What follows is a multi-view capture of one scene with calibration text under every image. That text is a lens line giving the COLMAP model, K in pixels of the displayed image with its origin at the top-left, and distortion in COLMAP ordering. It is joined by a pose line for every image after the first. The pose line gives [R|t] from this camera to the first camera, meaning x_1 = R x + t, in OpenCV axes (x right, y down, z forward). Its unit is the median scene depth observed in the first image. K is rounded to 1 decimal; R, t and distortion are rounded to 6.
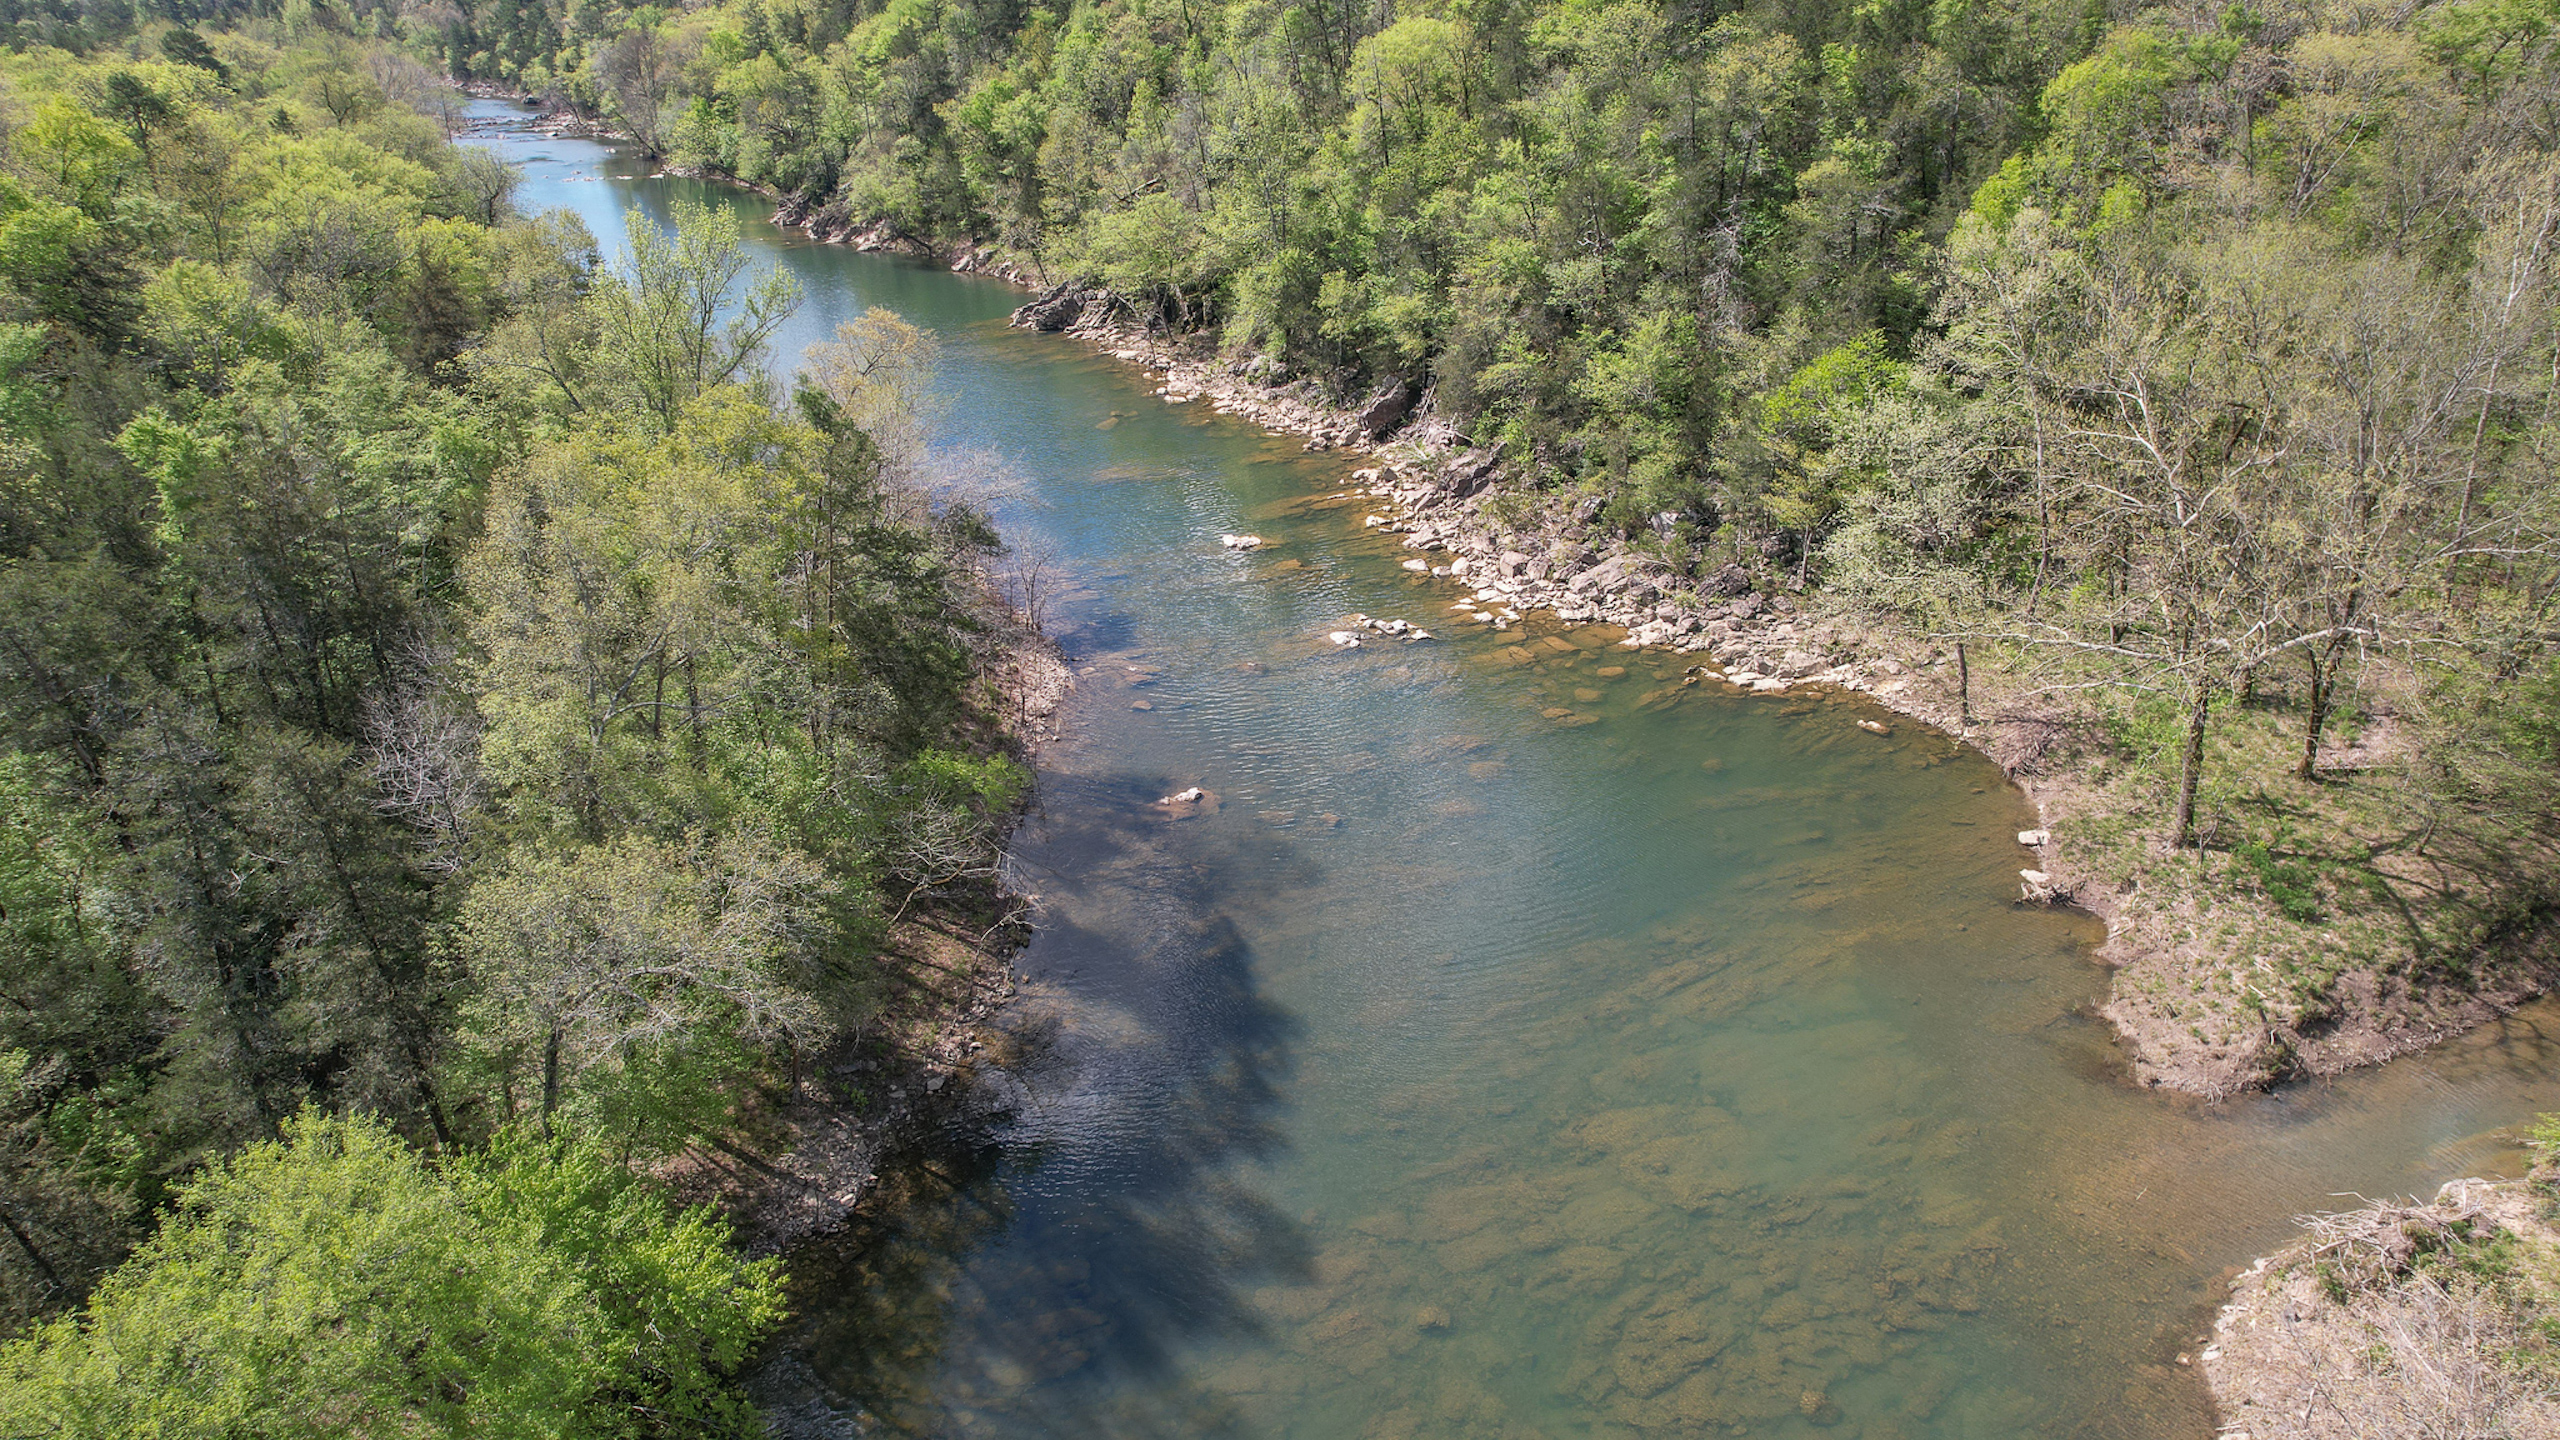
lens RADIAL K [[1630.2, 0, 1262.4], [0, 1630.2, 733.8], [0, 0, 1]] dist [-0.044512, 0.033129]
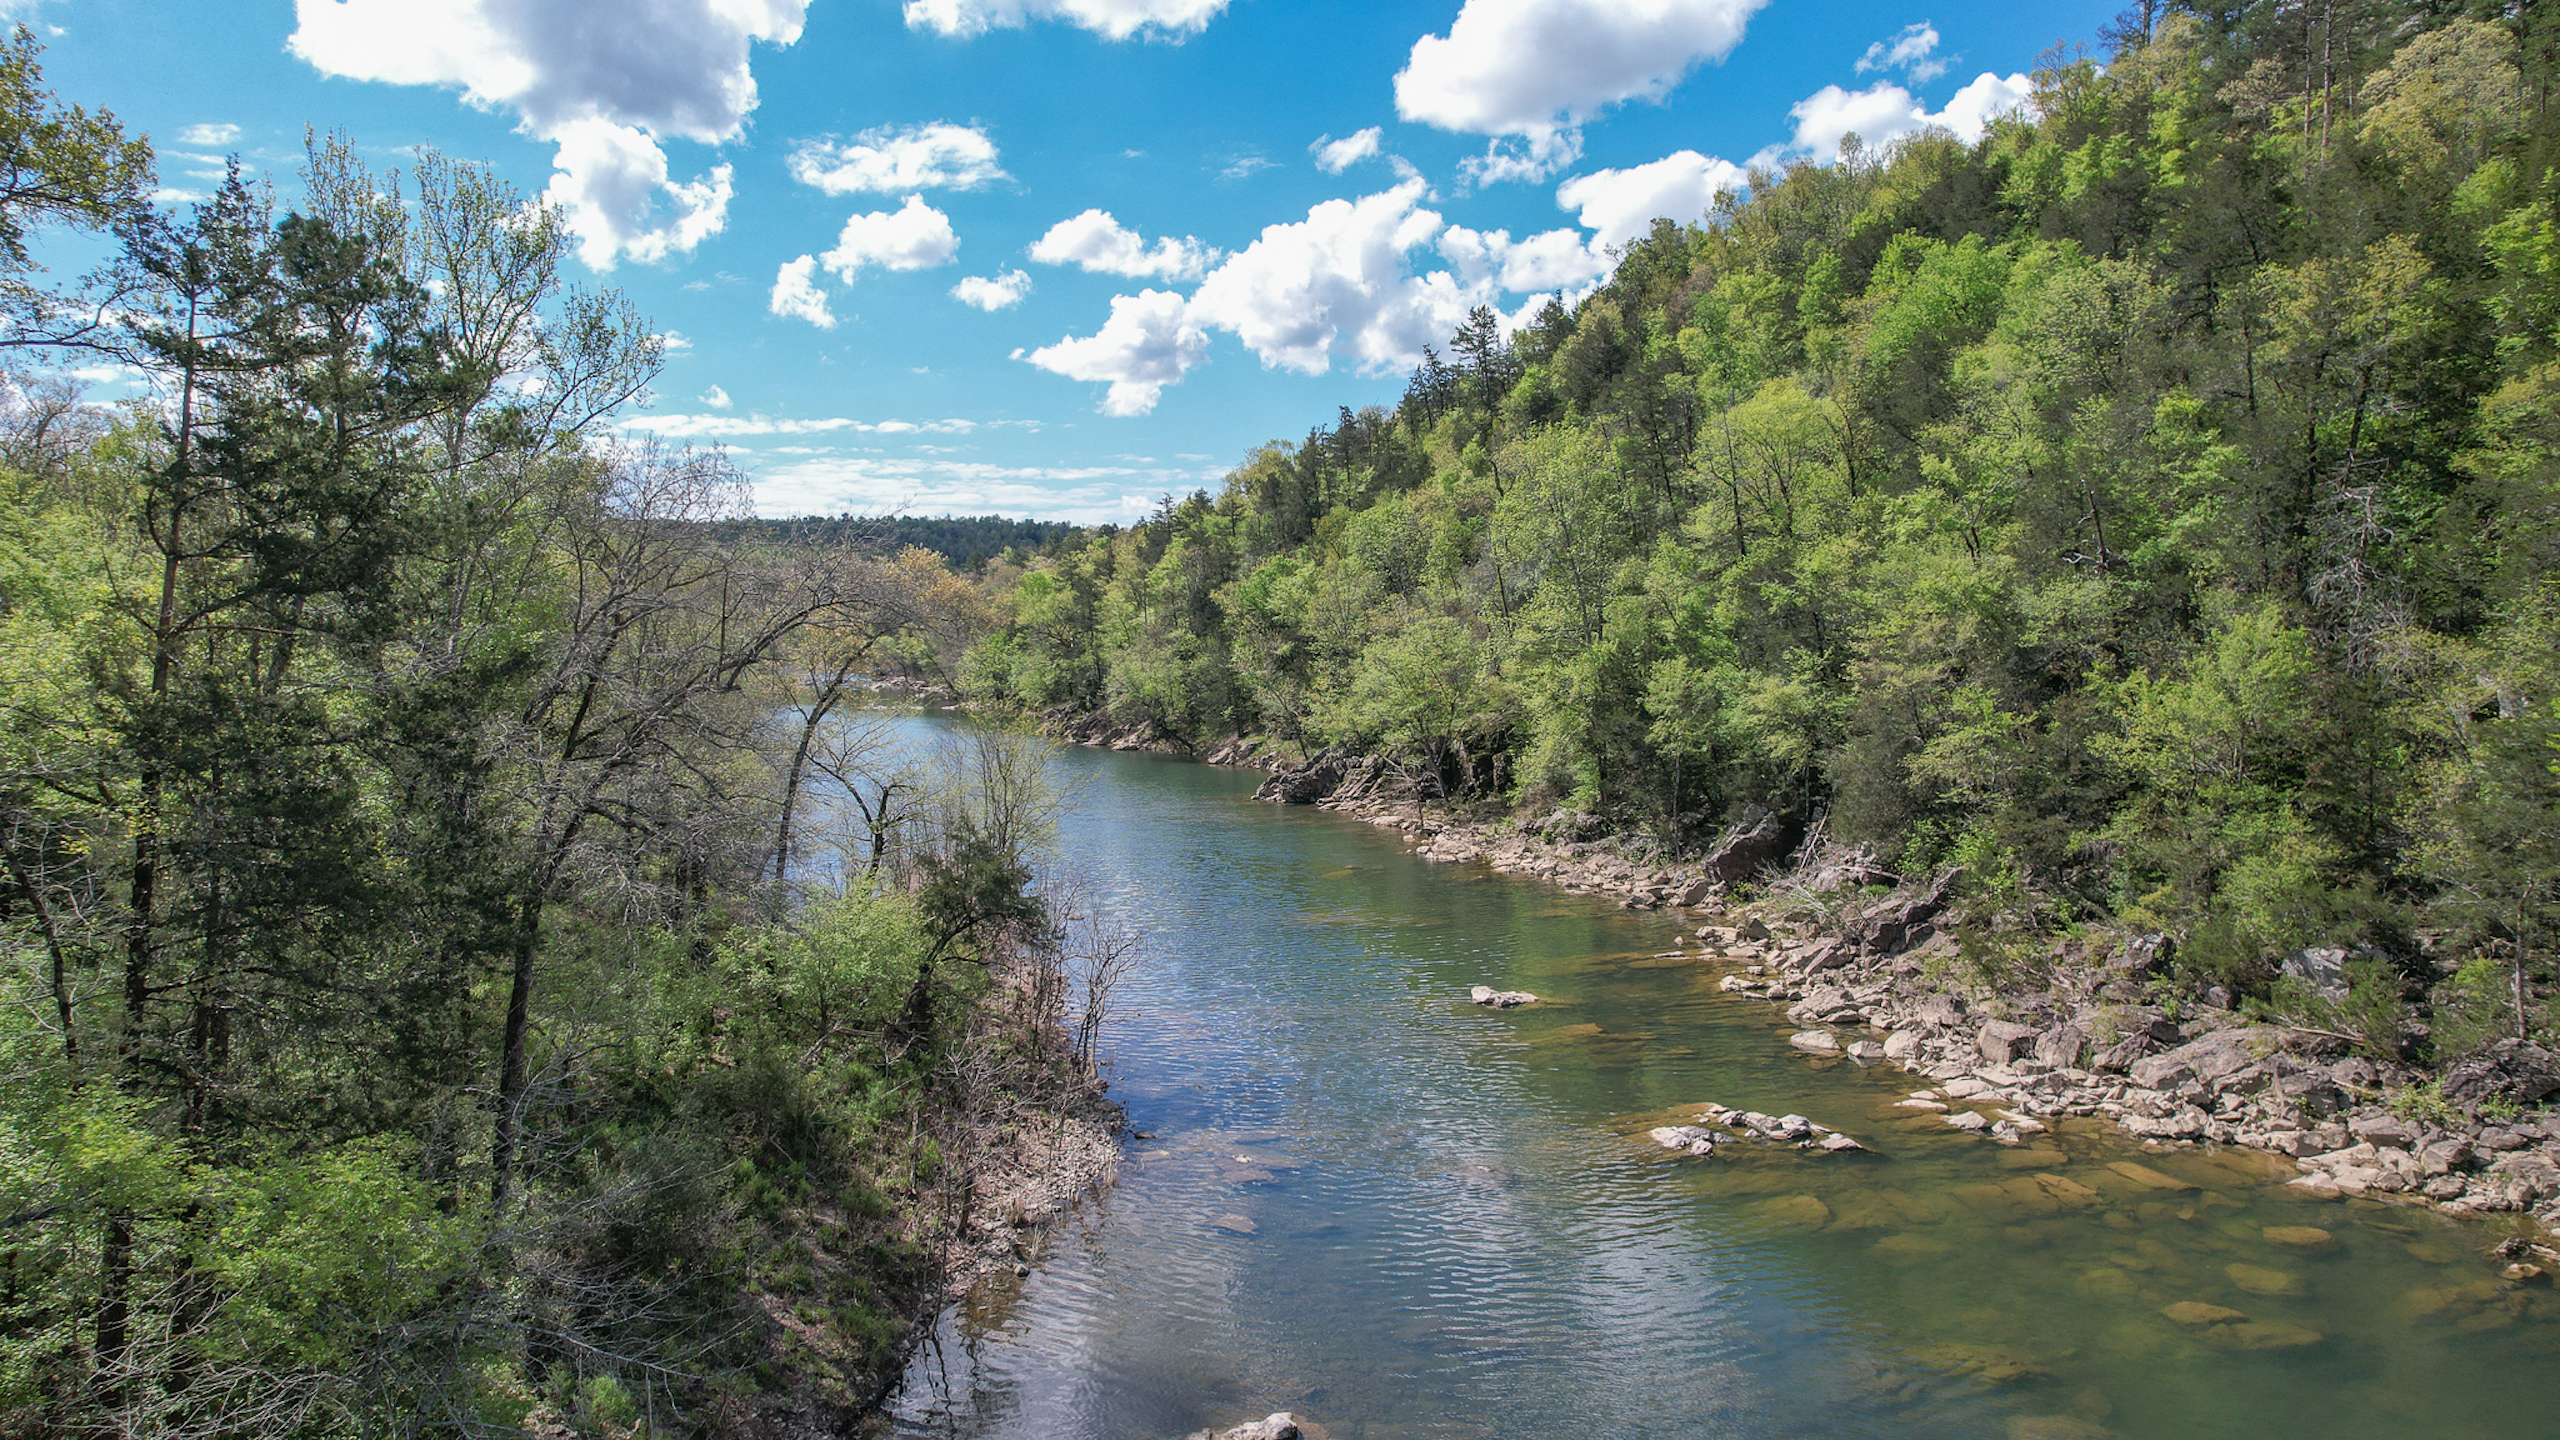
lens RADIAL K [[1630.2, 0, 1278.4], [0, 1630.2, 739.6], [0, 0, 1]] dist [-0.044512, 0.033129]
pose [[0.980101, 0.021357, -0.197348, 0.020907], [-0.093793, 0.926037, -0.365593, 0.017983], [0.174944, 0.376828, 0.909613, 0.400784]]
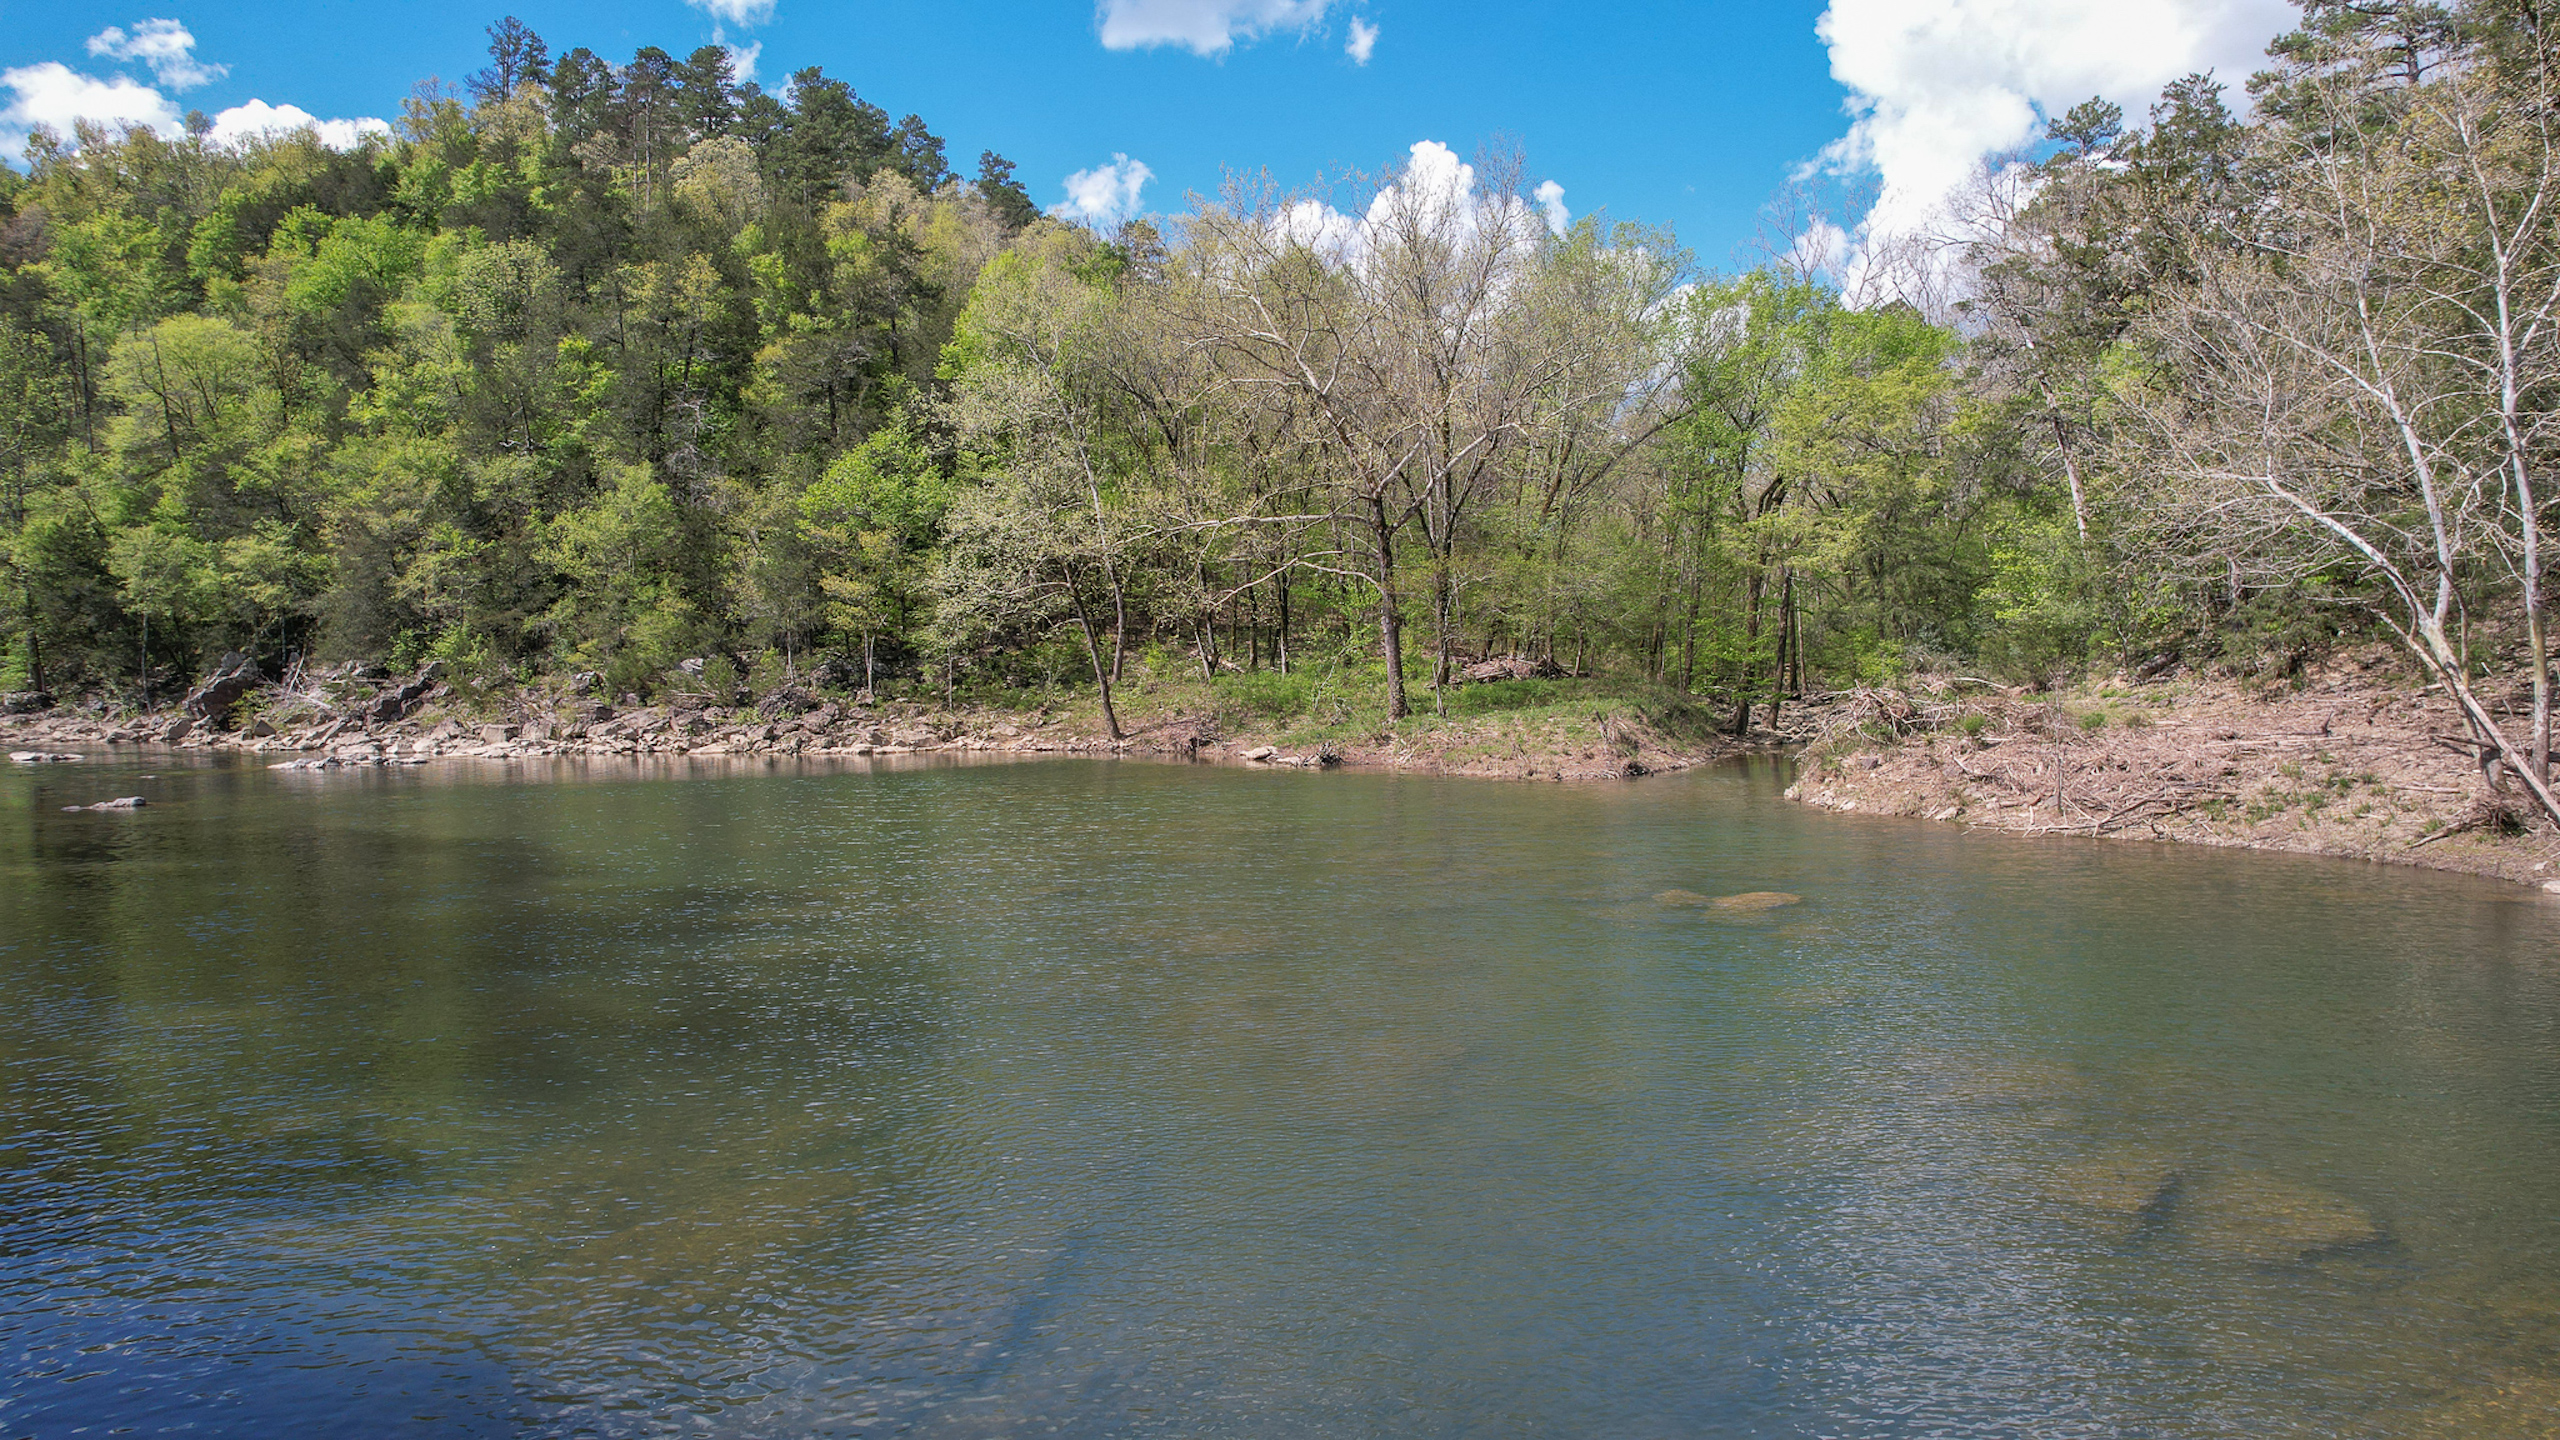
lens RADIAL K [[1630.2, 0, 1309.1], [0, 1630.2, 712.2], [0, 0, 1]] dist [-0.044512, 0.033129]
pose [[0.719129, -0.013129, 0.694752, -0.094118], [0.308897, 0.901641, -0.302697, 0.216305], [-0.622443, 0.432285, 0.652452, 0.231143]]
